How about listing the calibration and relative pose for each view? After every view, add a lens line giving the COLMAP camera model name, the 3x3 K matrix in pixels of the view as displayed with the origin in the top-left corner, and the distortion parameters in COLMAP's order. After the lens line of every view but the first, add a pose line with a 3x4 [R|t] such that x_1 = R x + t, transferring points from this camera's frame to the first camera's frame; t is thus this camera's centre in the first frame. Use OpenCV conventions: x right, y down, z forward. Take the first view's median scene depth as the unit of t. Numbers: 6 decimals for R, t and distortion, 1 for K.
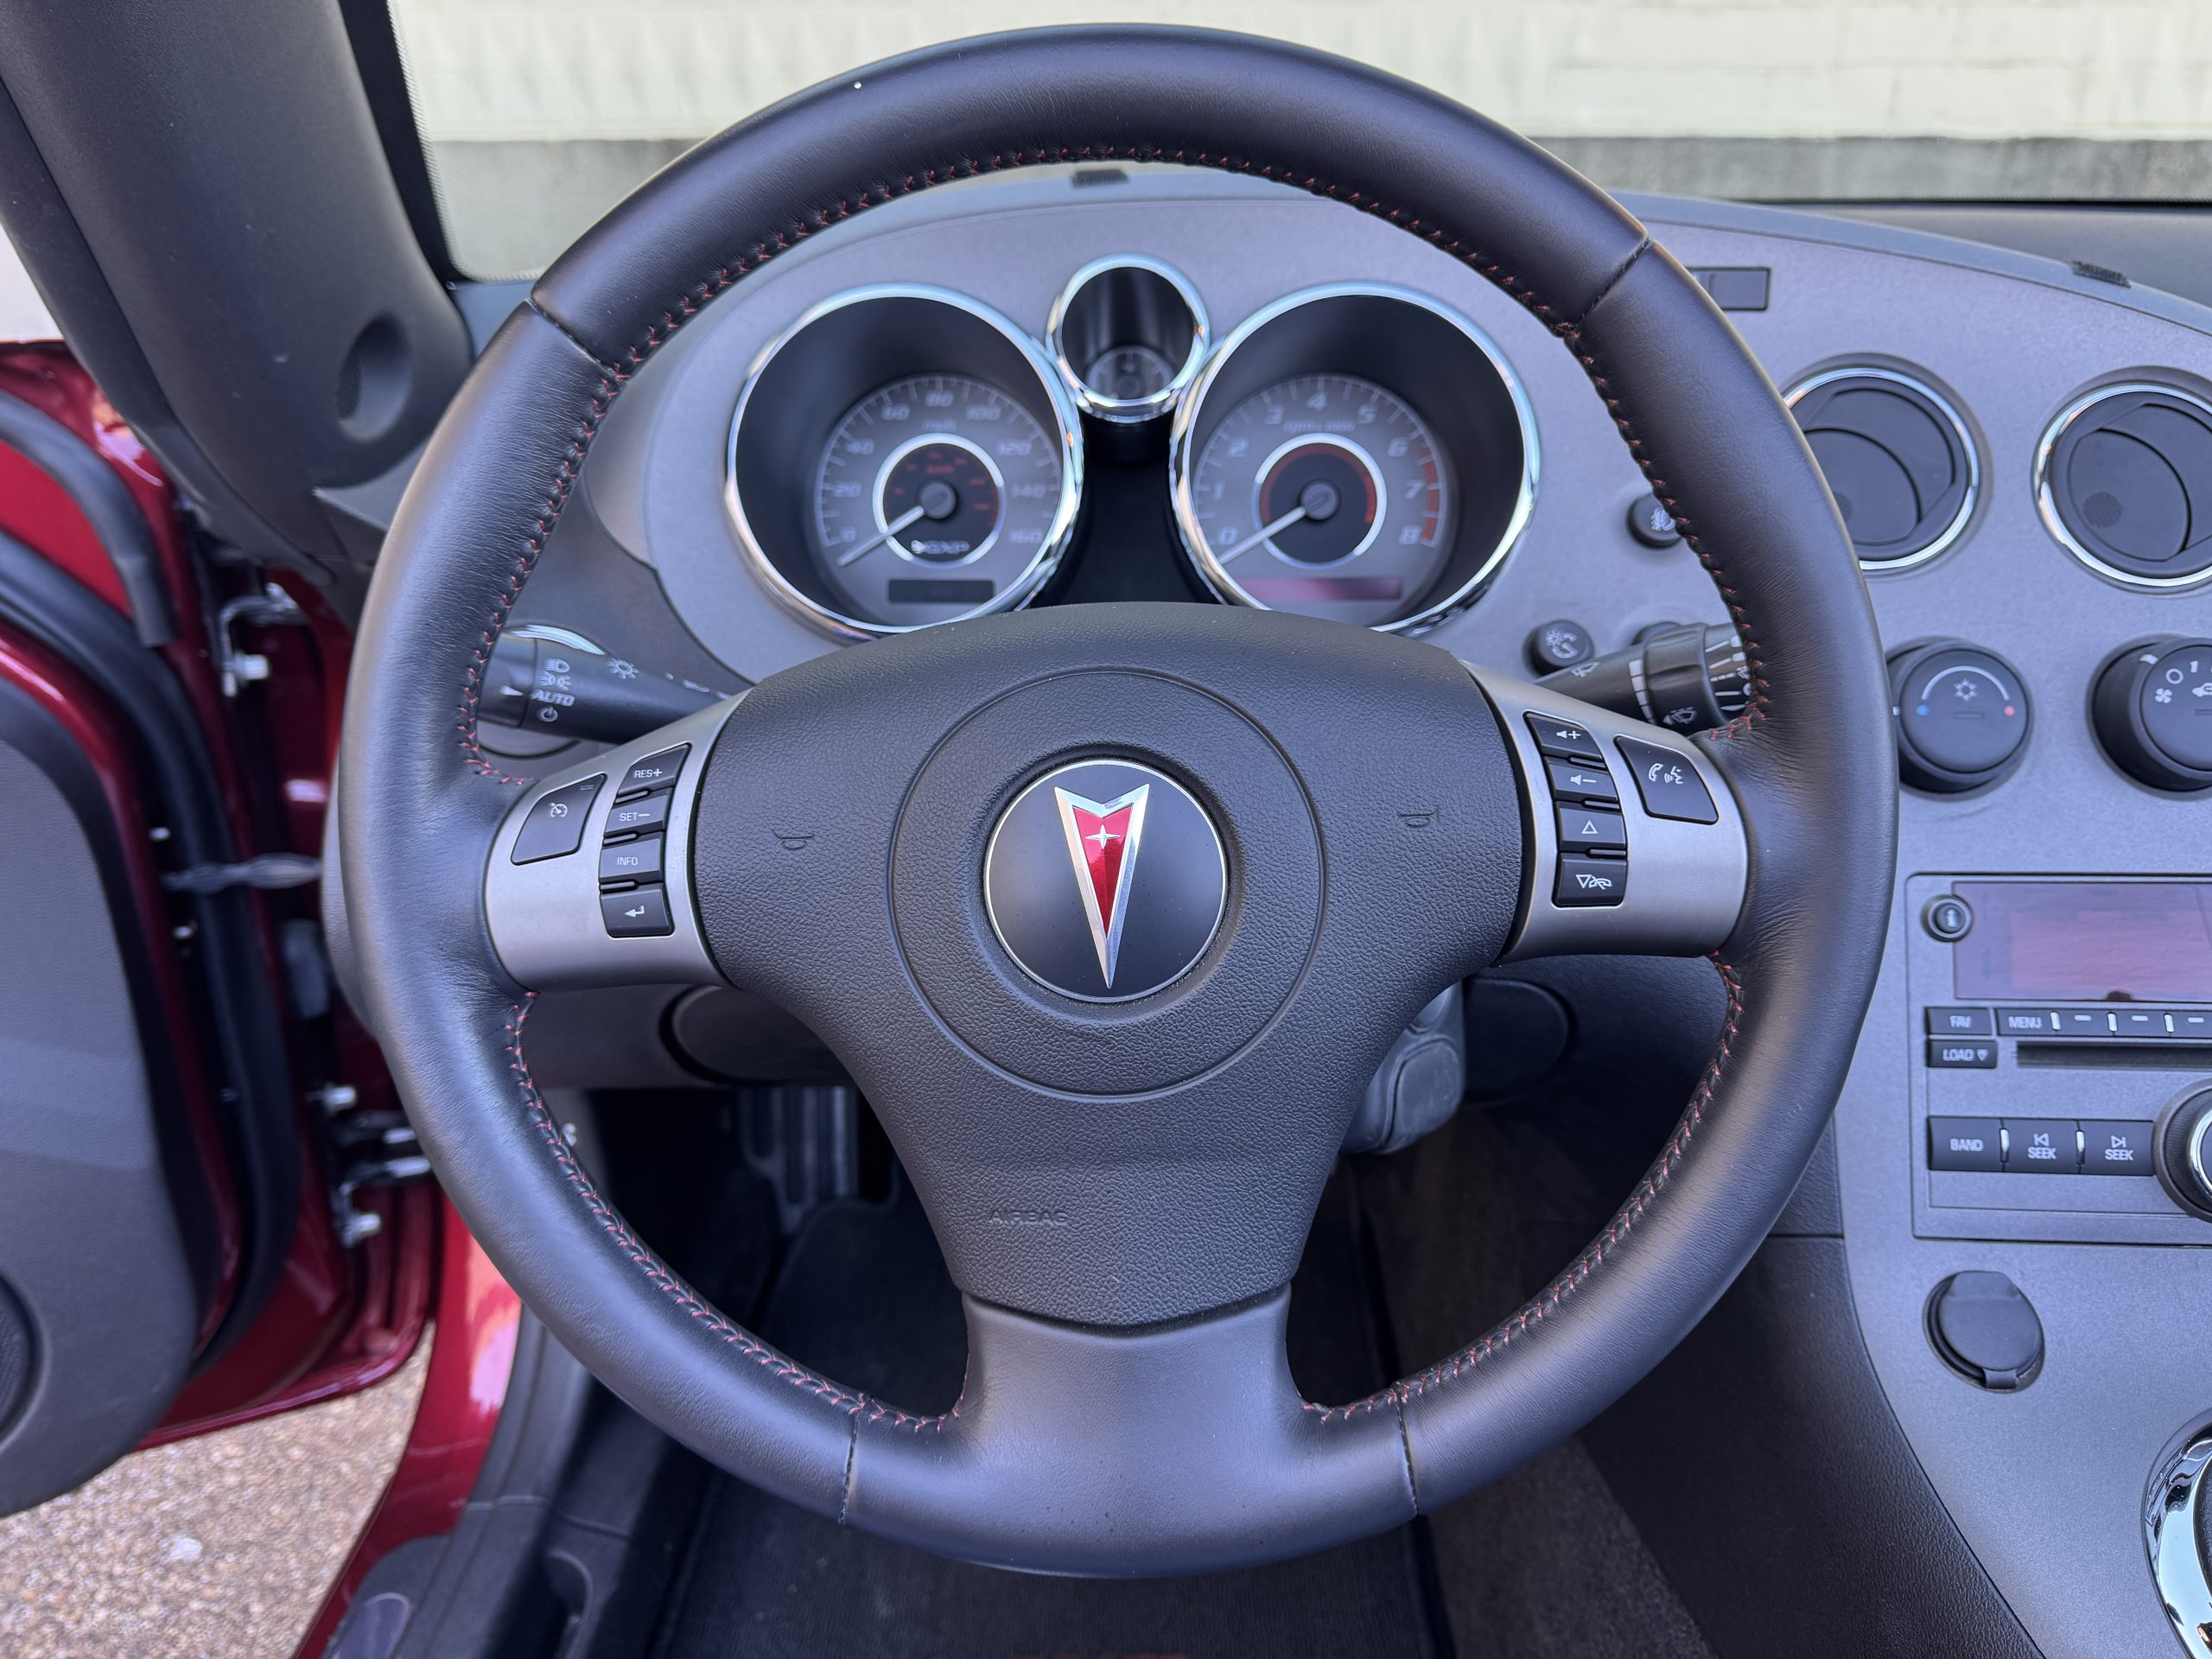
lens RADIAL K [[1602.5, 0, 1103.2], [0, 1602.5, 834.6], [0, 0, 1]] dist [0.004664, -0.012877]
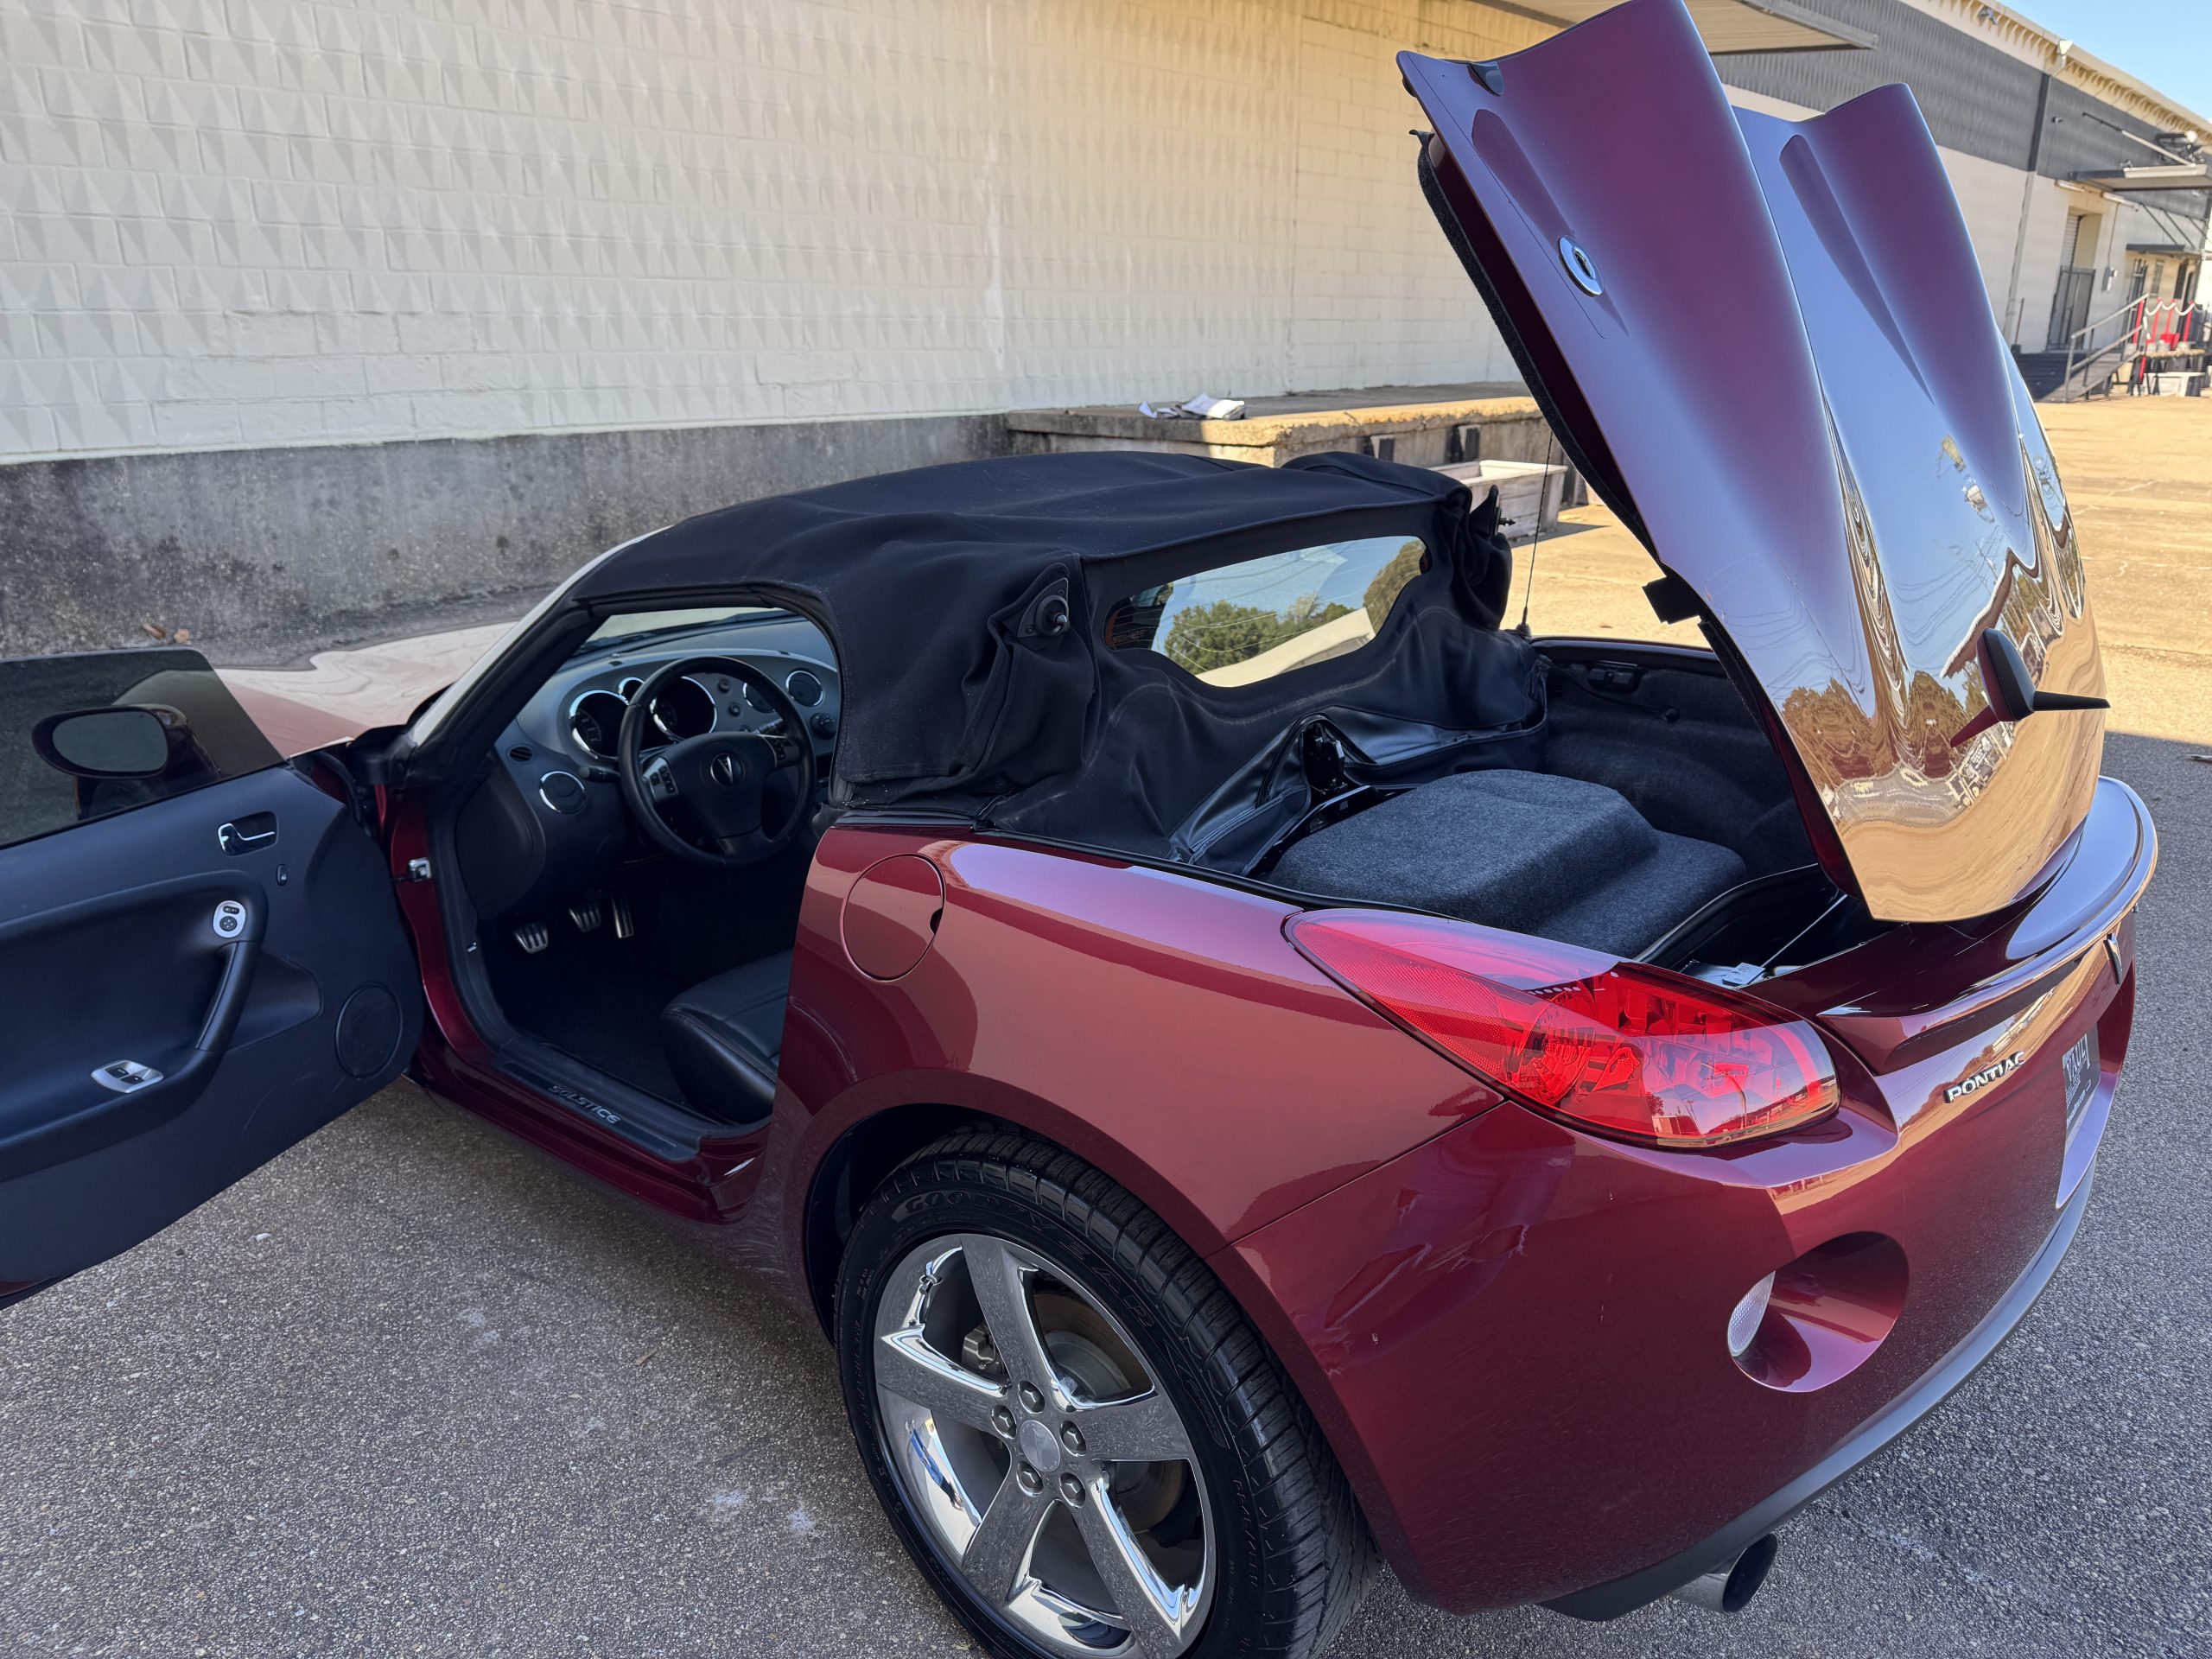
lens RADIAL K [[1561.7, 0, 1106.1], [0, 1561.7, 841.1], [0, 0, 1]] dist [0.025508, -0.029840]
pose [[0.621574, -0.244857, 0.744104, -3.298245], [0.319428, 0.946558, 0.044649, 0.478843], [-0.715271, 0.209935, 0.666570, -3.863297]]
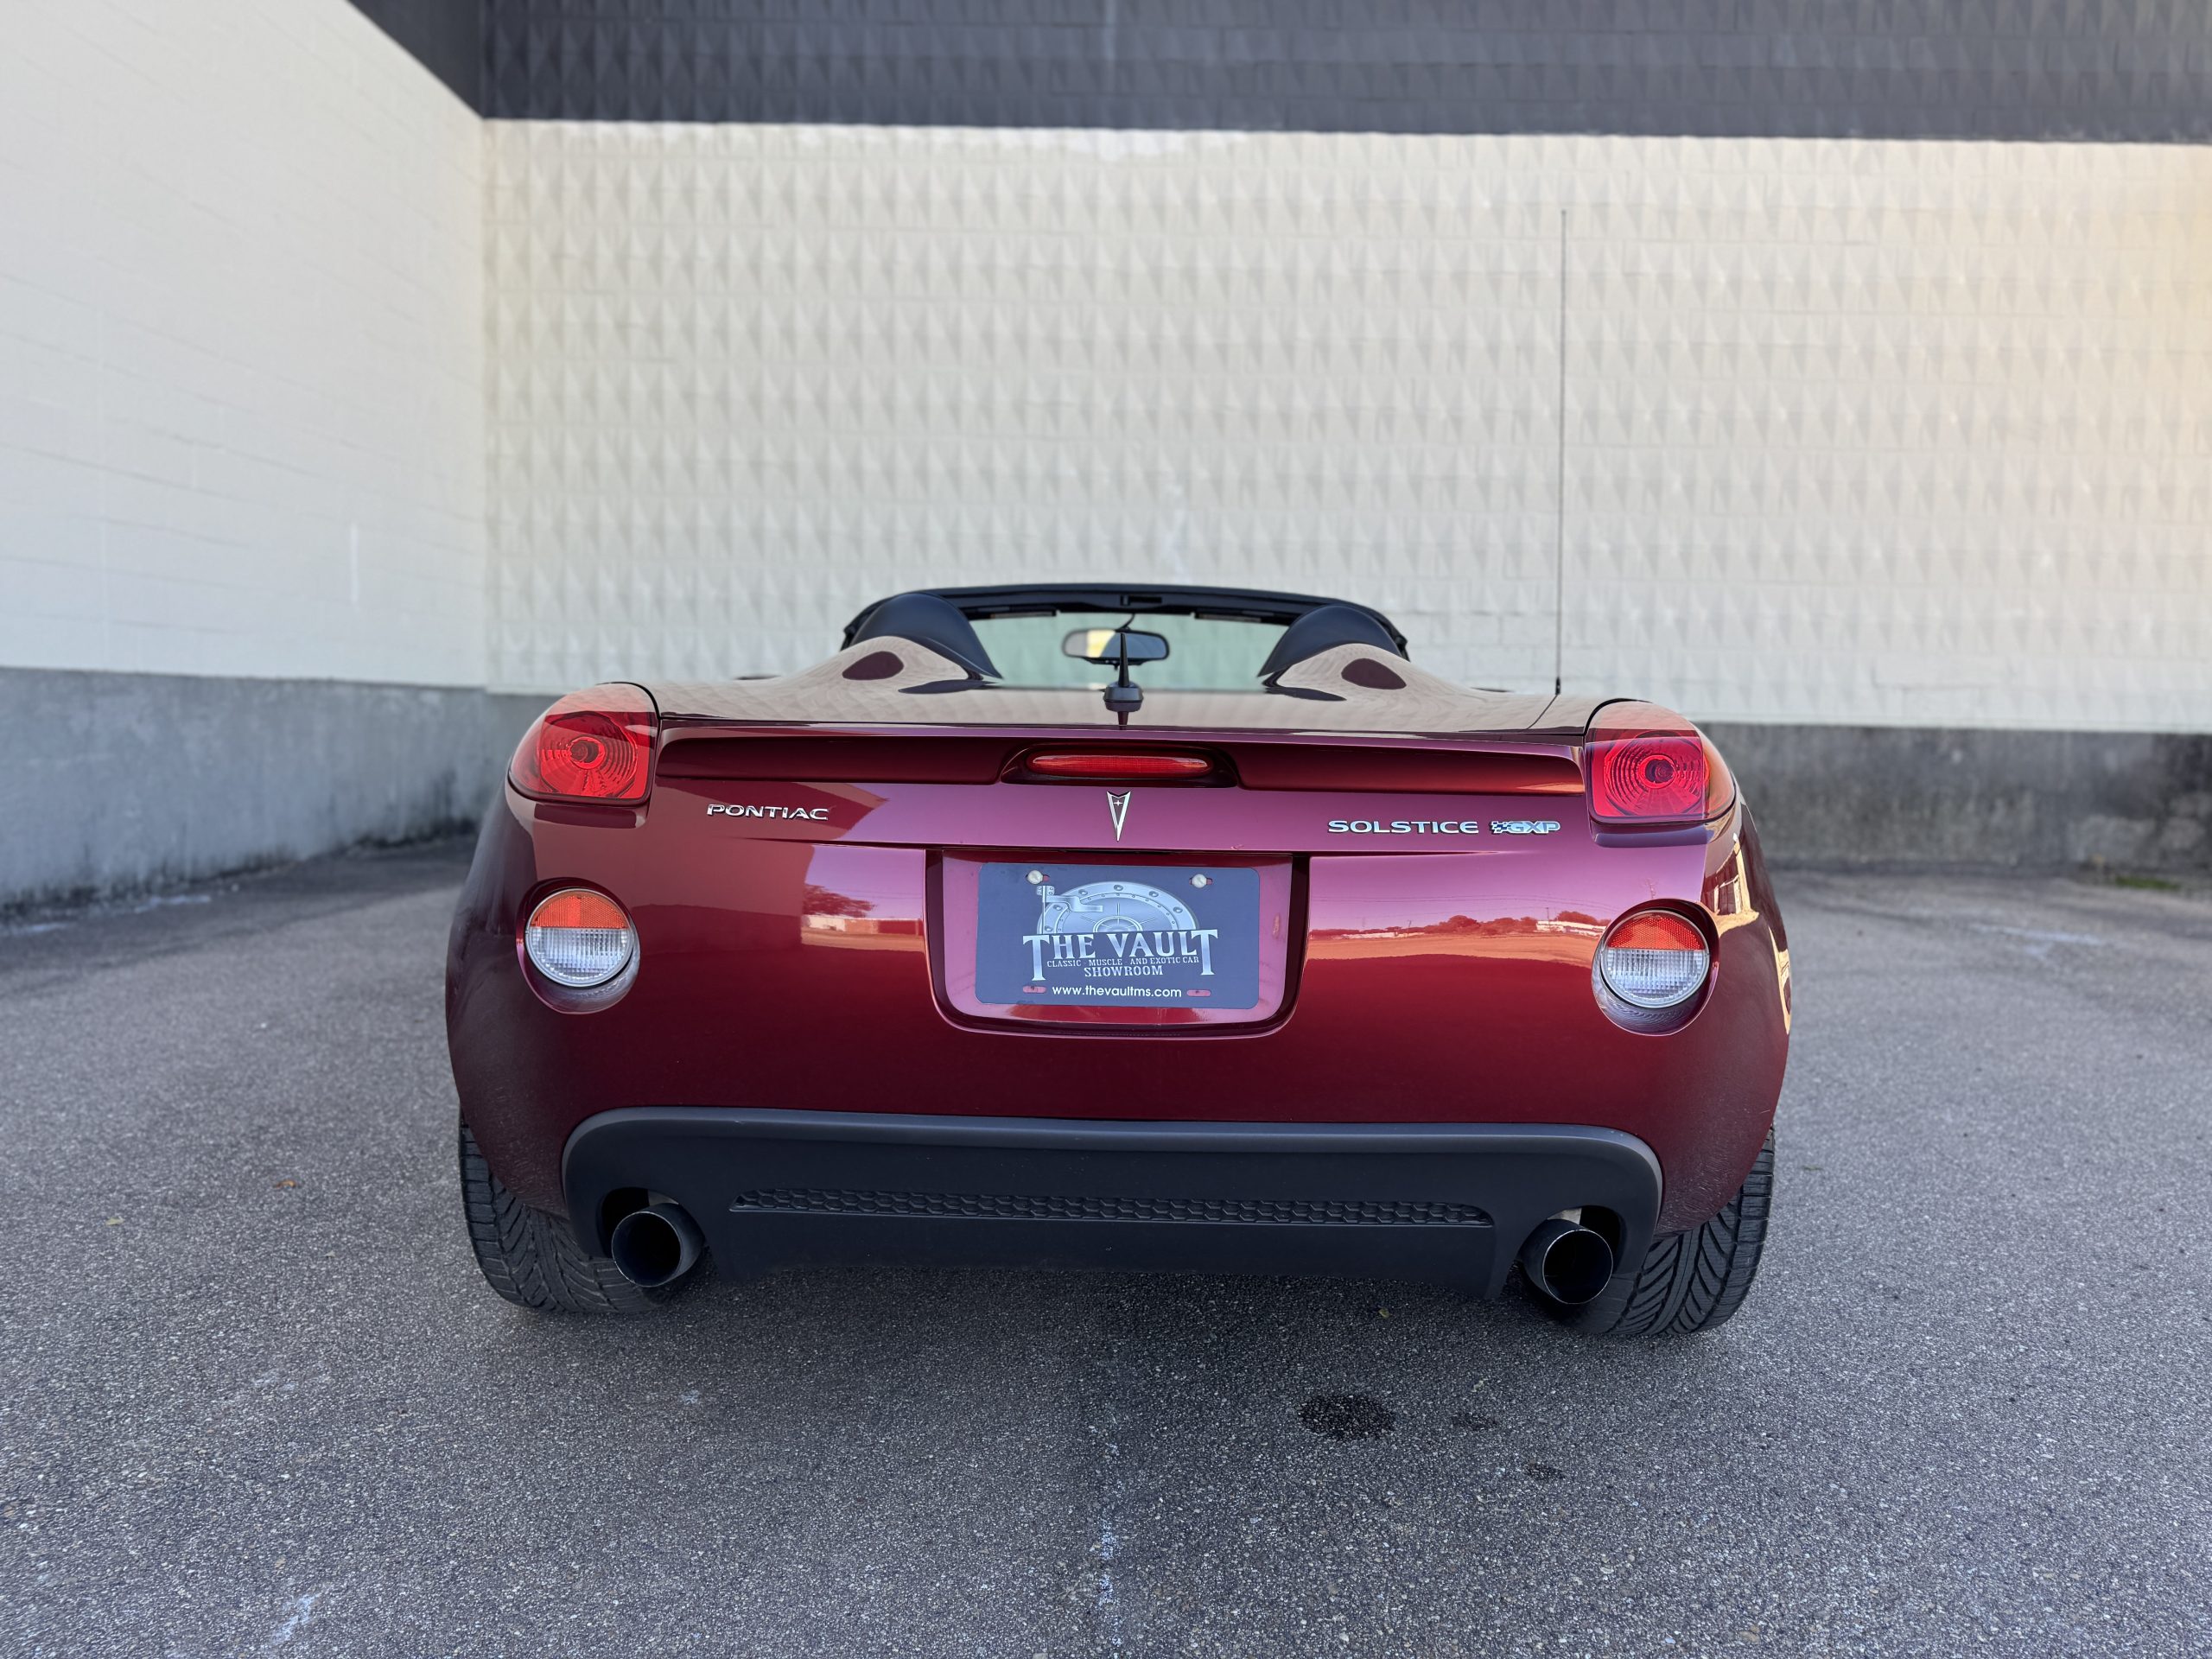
lens RADIAL K [[1563.4, 0, 1114.3], [0, 1563.4, 837.7], [0, 0, 1]] dist [0.037170, -0.046585]
pose [[0.999500, 0.019456, 0.024933, 0.569206], [-0.010330, 0.945981, -0.324058, 2.752063], [-0.029891, 0.323638, 0.945709, -6.282744]]
